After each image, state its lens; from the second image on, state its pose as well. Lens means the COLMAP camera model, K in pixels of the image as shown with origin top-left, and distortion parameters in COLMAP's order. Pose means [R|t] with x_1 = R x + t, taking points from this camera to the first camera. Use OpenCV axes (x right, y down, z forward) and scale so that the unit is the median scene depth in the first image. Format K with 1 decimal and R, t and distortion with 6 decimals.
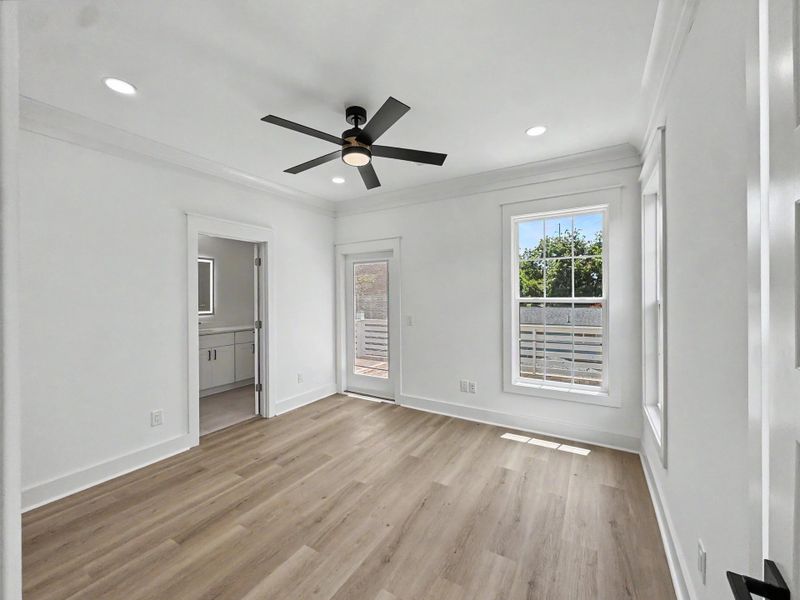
lens RADIAL K [[333.0, 0, 400.0], [0, 333.0, 300.0], [0, 0, 1]] dist [-0.000339, -0.000126]
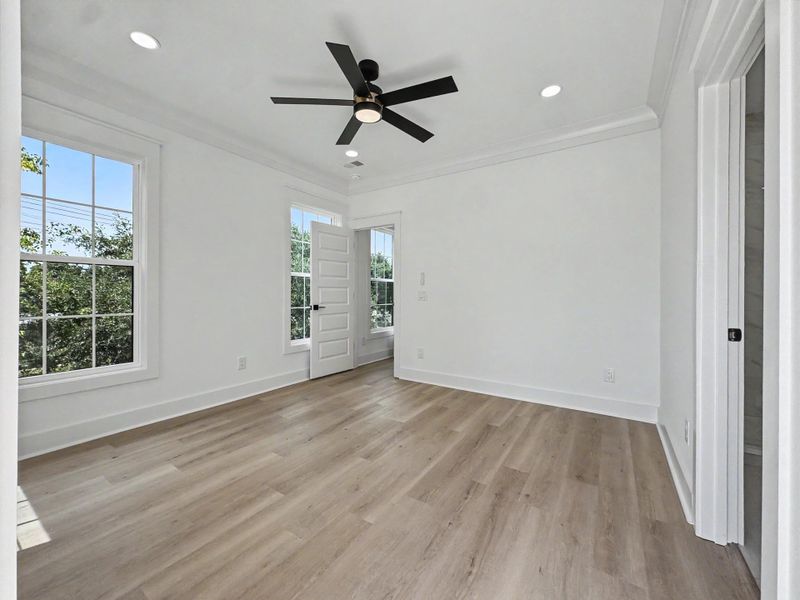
lens RADIAL K [[327.0, 0, 399.8], [0, 327.0, 294.4], [0, 0, 1]] dist [-0.000894, 0.000087]
pose [[-0.999238, 0.000464, 0.039033, -0.224069], [0.000569, 0.999996, 0.002678, 0.100081], [-0.039032, 0.002698, -0.999234, 1.710627]]
